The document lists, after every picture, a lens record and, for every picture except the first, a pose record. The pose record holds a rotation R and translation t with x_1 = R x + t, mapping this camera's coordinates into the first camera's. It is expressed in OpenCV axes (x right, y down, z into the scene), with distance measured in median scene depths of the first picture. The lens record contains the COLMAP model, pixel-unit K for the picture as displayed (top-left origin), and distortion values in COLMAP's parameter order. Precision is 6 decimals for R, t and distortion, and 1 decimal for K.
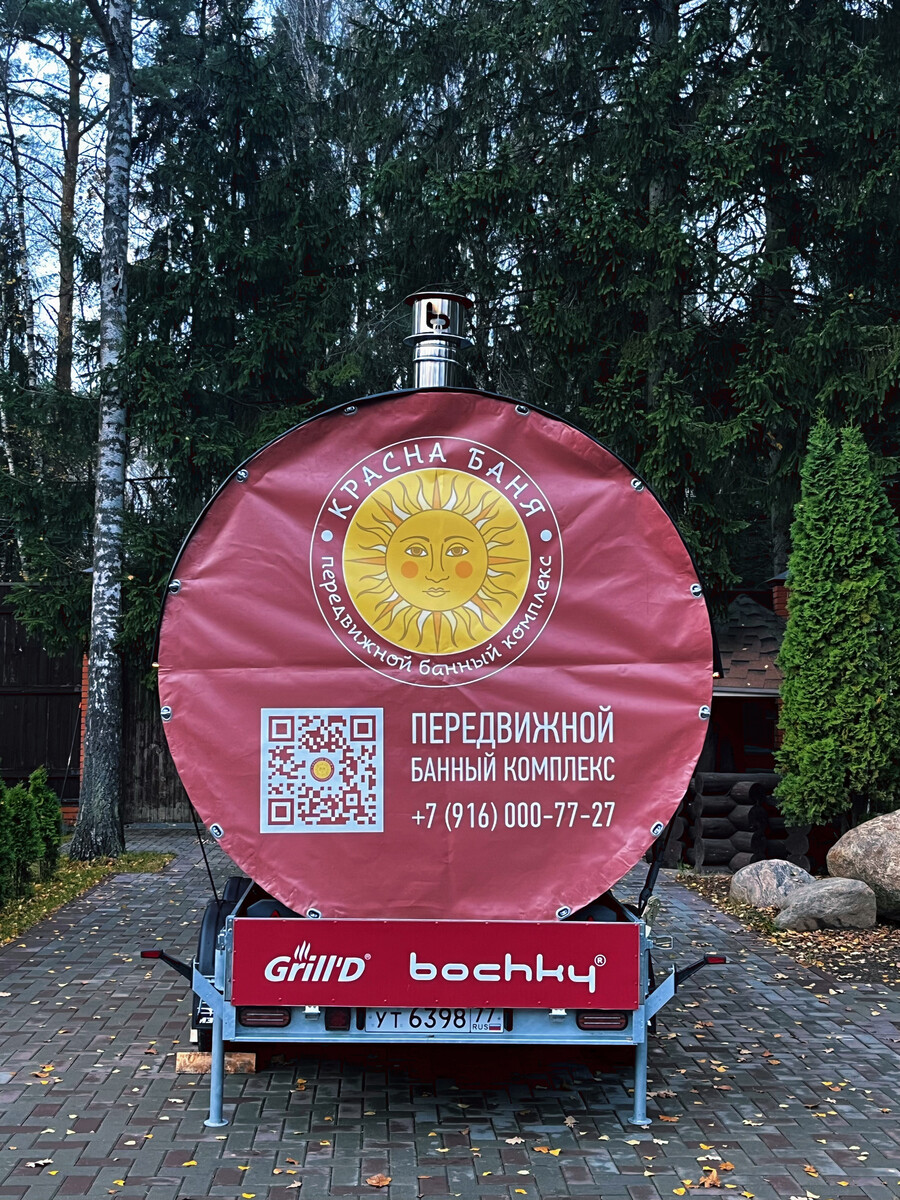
lens RADIAL K [[1480.6, 0, 429.3], [0, 1480.6, 586.8], [0, 0, 1]] dist [0.019846, -0.007630]
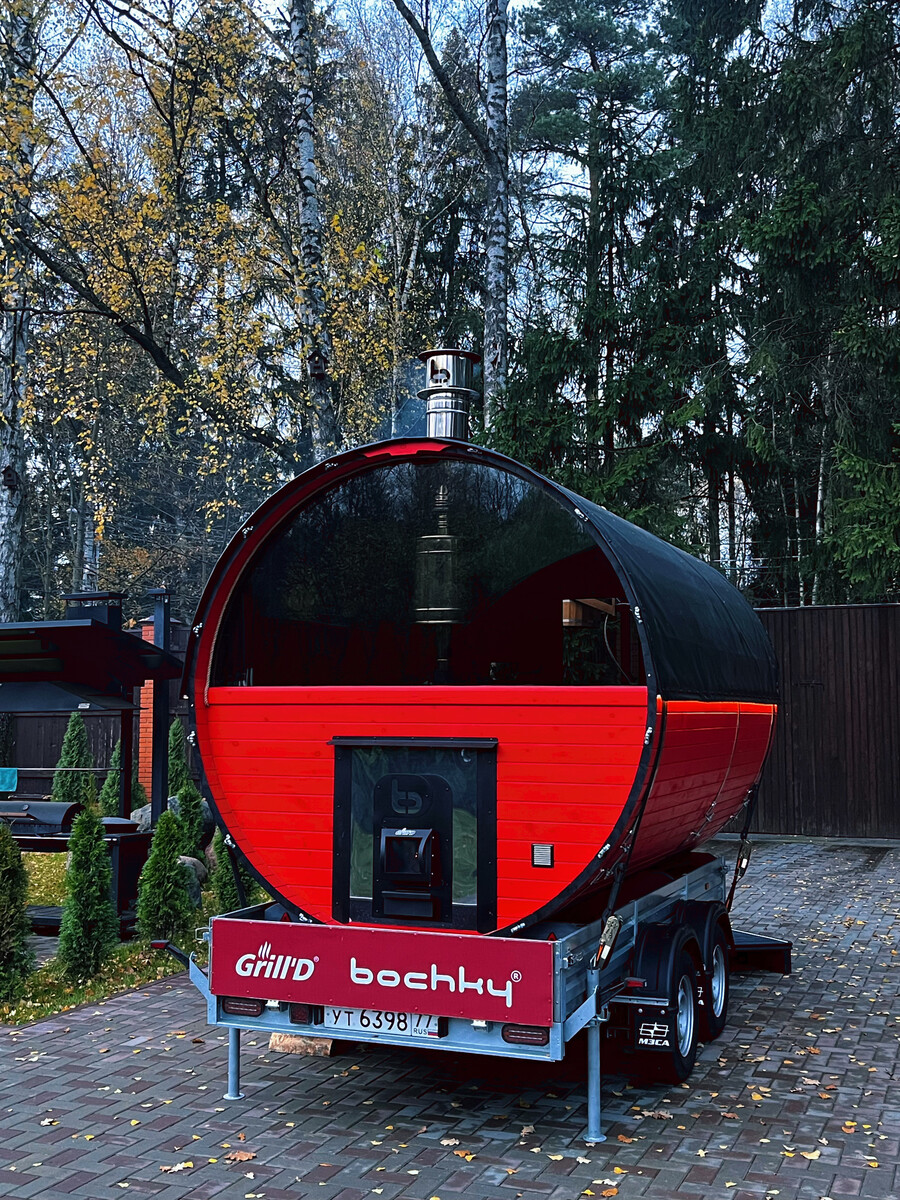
lens RADIAL K [[1325.6, 0, 450.0], [0, 1325.6, 600.0], [0, 0, 1]] dist [0.028865, -0.017915]
pose [[0.914677, -0.046651, -0.401485, 0.459081], [0.042245, 0.998911, -0.019825, 0.005235], [0.401972, 0.001172, 0.915651, 0.129685]]
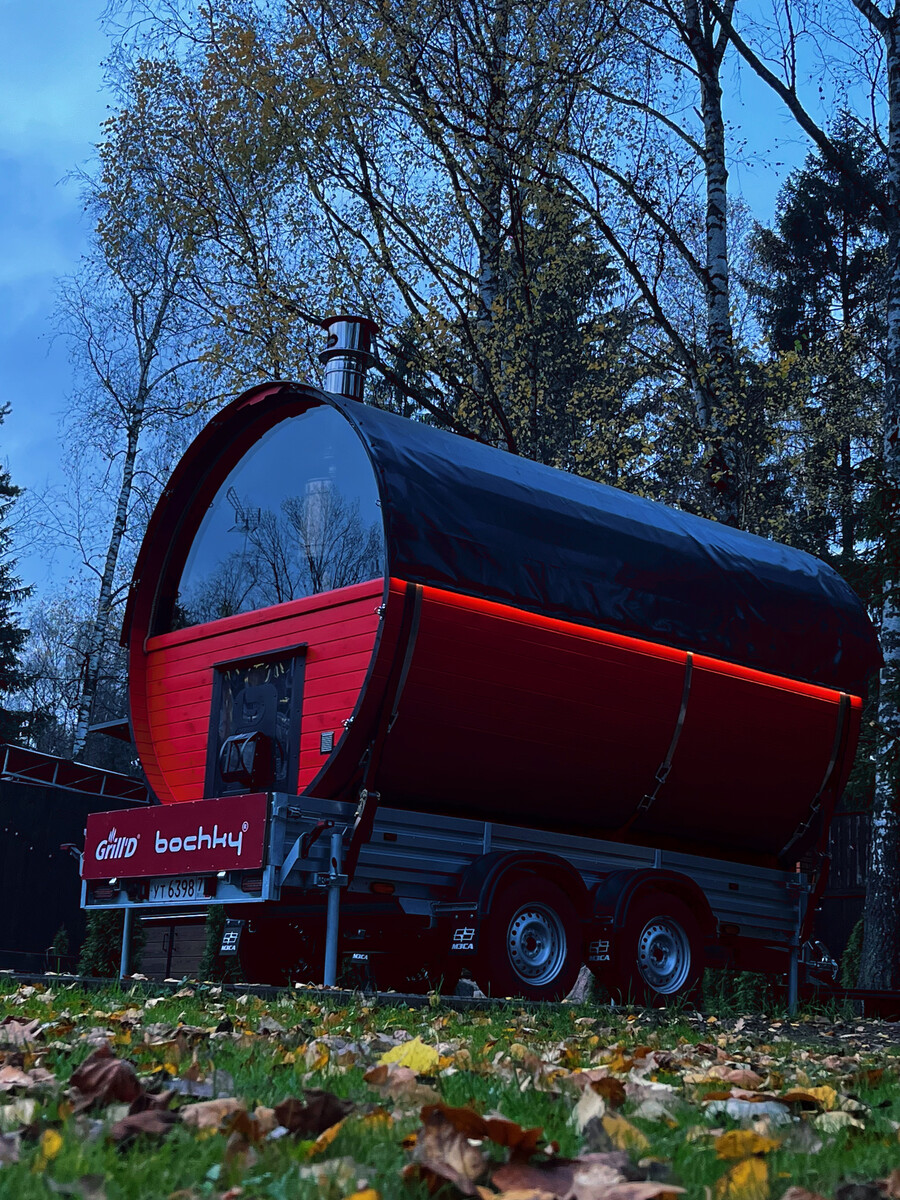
lens RADIAL K [[1662.1, 0, 436.6], [0, 1662.1, 602.3], [0, 0, 1]] dist [0.225815, -1.086558]
pose [[0.617544, -0.177498, -0.766247, 1.211577], [0.023066, 0.977872, -0.207931, 0.353335], [0.786198, 0.110732, 0.607973, 0.322527]]
